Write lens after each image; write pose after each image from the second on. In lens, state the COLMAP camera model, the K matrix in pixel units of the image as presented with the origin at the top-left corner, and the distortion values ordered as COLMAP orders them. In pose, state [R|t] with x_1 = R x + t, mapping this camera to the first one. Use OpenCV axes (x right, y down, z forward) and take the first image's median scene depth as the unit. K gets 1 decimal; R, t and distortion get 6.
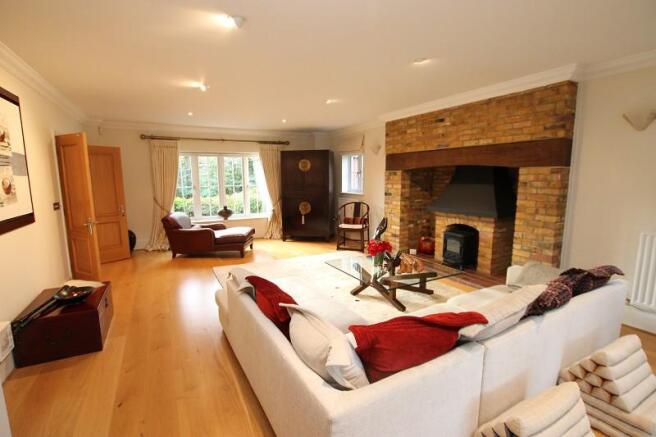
lens RADIAL K [[308.3, 0, 321.1], [0, 308.3, 218.5], [0, 0, 1]] dist [-0.024182, 0.000960]
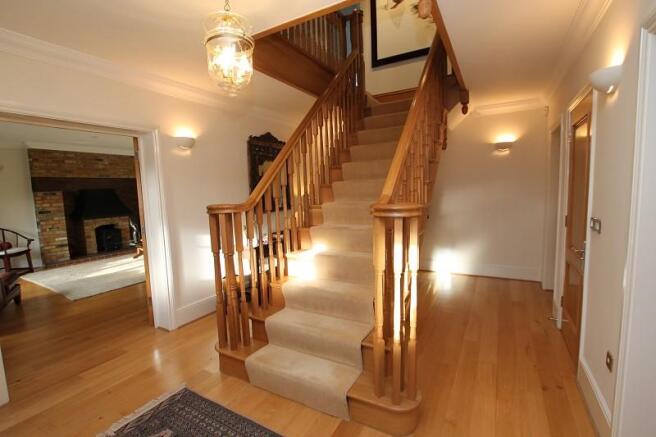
lens RADIAL K [[308.3, 0, 322.9], [0, 308.3, 221.9], [0, 0, 1]] dist [-0.024182, 0.000960]
pose [[-0.519992, -0.061433, 0.851959, -1.560775], [0.155573, 0.973916, 0.165181, -0.086235], [-0.839884, 0.218434, -0.496872, 0.870571]]
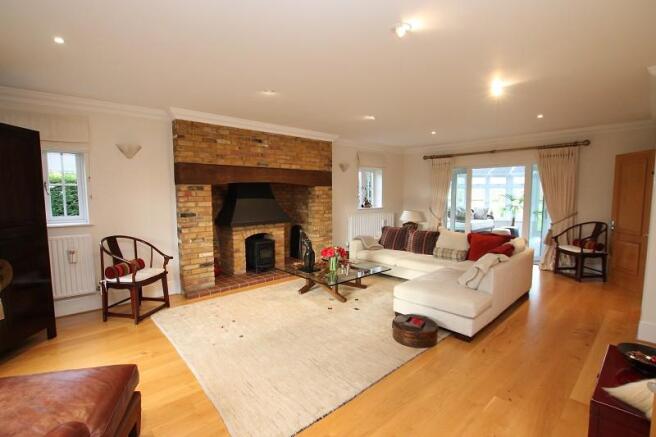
lens RADIAL K [[308.3, 0, 324.4], [0, 308.3, 221.1], [0, 0, 1]] dist [-0.024182, 0.000960]
pose [[-0.237180, -0.074462, 0.968608, -0.739989], [0.141707, 0.983742, 0.110325, -0.124698], [-0.961075, 0.163425, -0.222772, 1.052600]]
